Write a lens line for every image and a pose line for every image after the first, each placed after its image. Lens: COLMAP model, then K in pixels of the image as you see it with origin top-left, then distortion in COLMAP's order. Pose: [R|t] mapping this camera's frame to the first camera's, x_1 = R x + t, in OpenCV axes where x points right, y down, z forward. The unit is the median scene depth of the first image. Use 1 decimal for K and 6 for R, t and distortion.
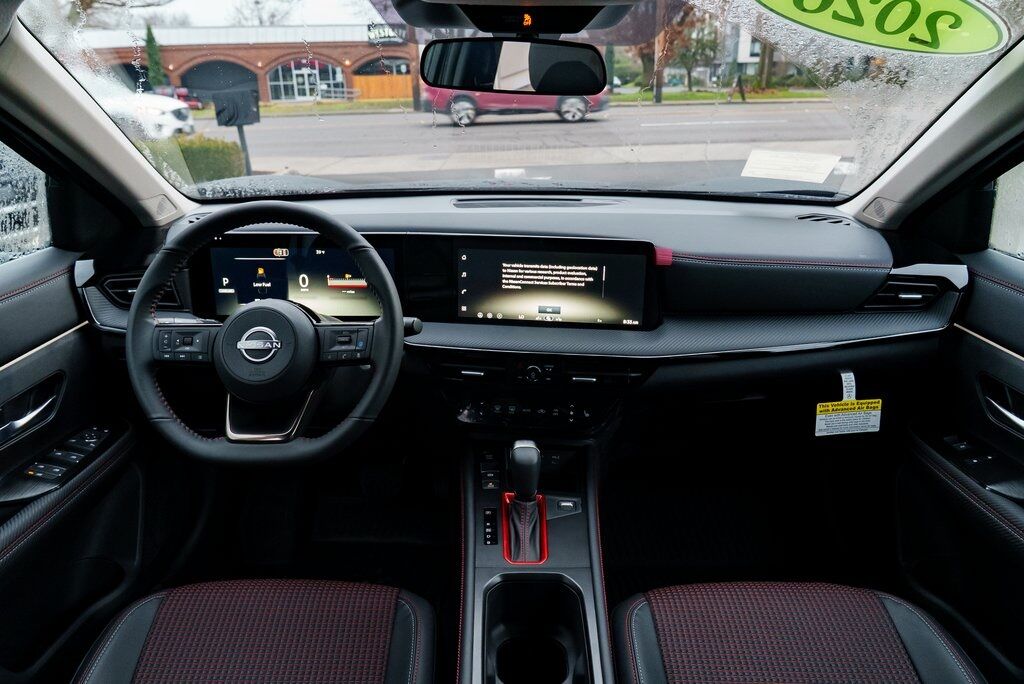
lens RADIAL K [[701.1, 0, 511.2], [0, 701.1, 347.0], [0, 0, 1]] dist [-0.025822, 0.025668]
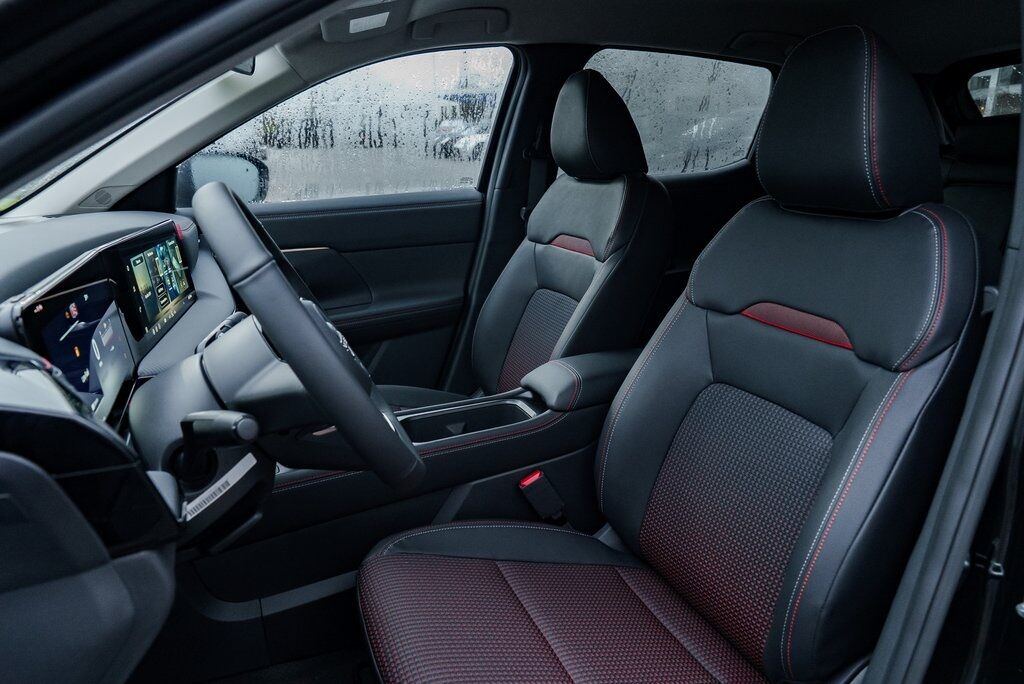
lens RADIAL K [[701.1, 0, 511.2], [0, 701.1, 347.0], [0, 0, 1]] dist [-0.025822, 0.025668]
pose [[-0.357258, -0.250184, 0.899875, -0.970325], [0.364305, 0.849822, 0.380900, -0.194953], [-0.860029, 0.463908, -0.212462, 0.830245]]
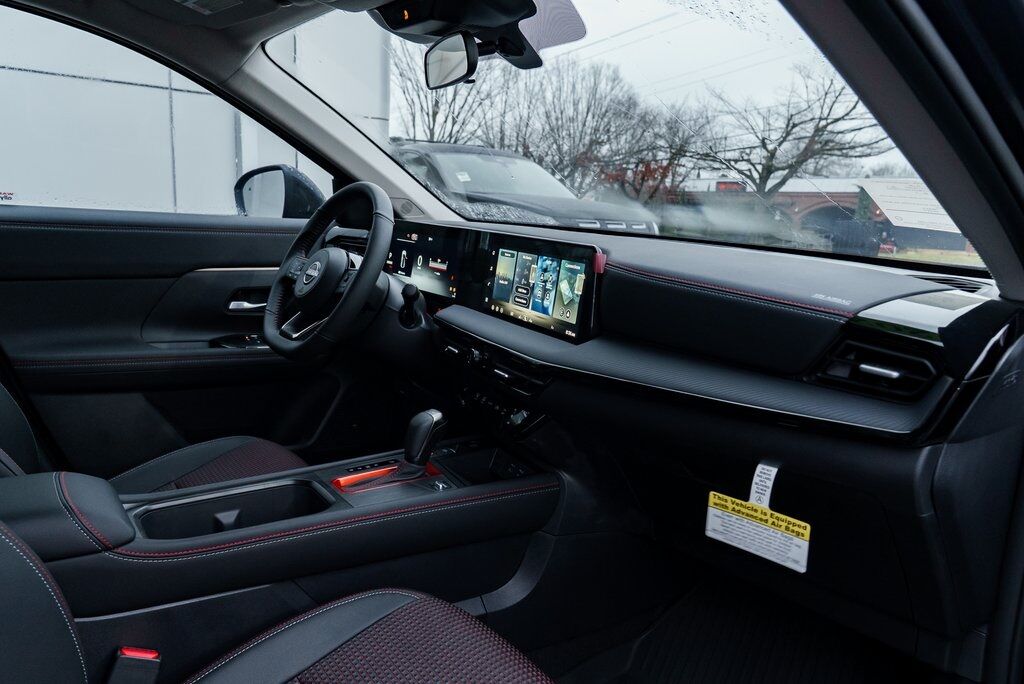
lens RADIAL K [[701.1, 0, 511.2], [0, 701.1, 347.0], [0, 0, 1]] dist [-0.025822, 0.025668]
pose [[0.601035, 0.192133, -0.775785, 0.826922], [-0.338502, 0.940509, -0.029323, 0.033911], [0.723998, 0.280229, 0.630316, 0.368056]]
